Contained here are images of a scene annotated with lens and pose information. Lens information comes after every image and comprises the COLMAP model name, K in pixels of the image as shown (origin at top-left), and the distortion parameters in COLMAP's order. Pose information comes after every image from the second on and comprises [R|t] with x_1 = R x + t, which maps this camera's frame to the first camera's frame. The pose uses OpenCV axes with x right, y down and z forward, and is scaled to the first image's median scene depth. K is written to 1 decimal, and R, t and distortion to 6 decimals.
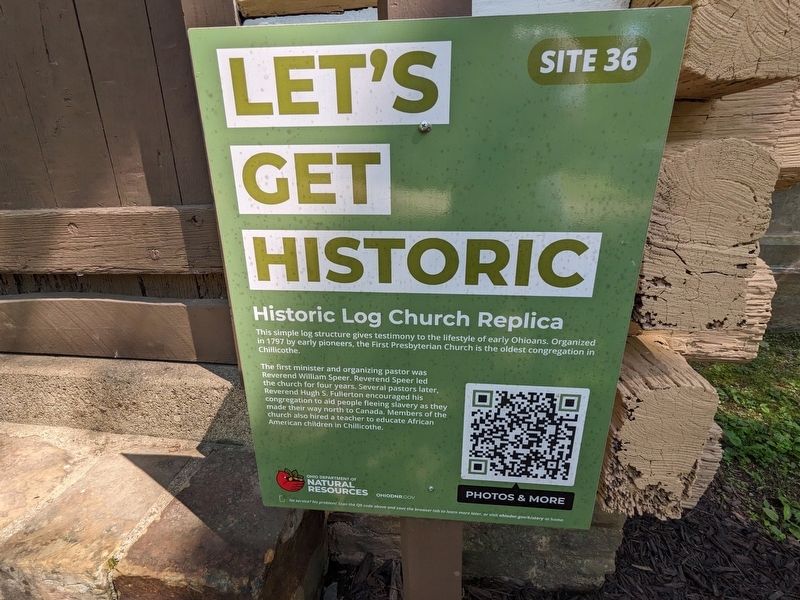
lens RADIAL K [[379.6, 0, 399.0], [0, 379.6, 298.2], [0, 0, 1]] dist [0.003865, 0.000578]
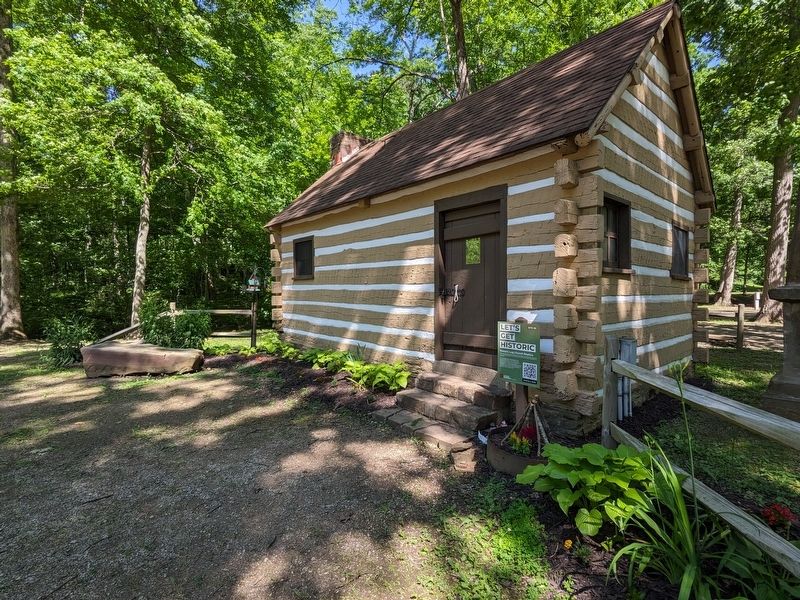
lens RADIAL K [[379.6, 0, 397.4], [0, 379.6, 298.6], [0, 0, 1]] dist [0.003865, 0.000578]
pose [[0.719278, 0.021704, -0.694384, 4.180182], [-0.236733, 0.947349, -0.215609, 1.430143], [0.653144, 0.319466, 0.686545, -7.291250]]
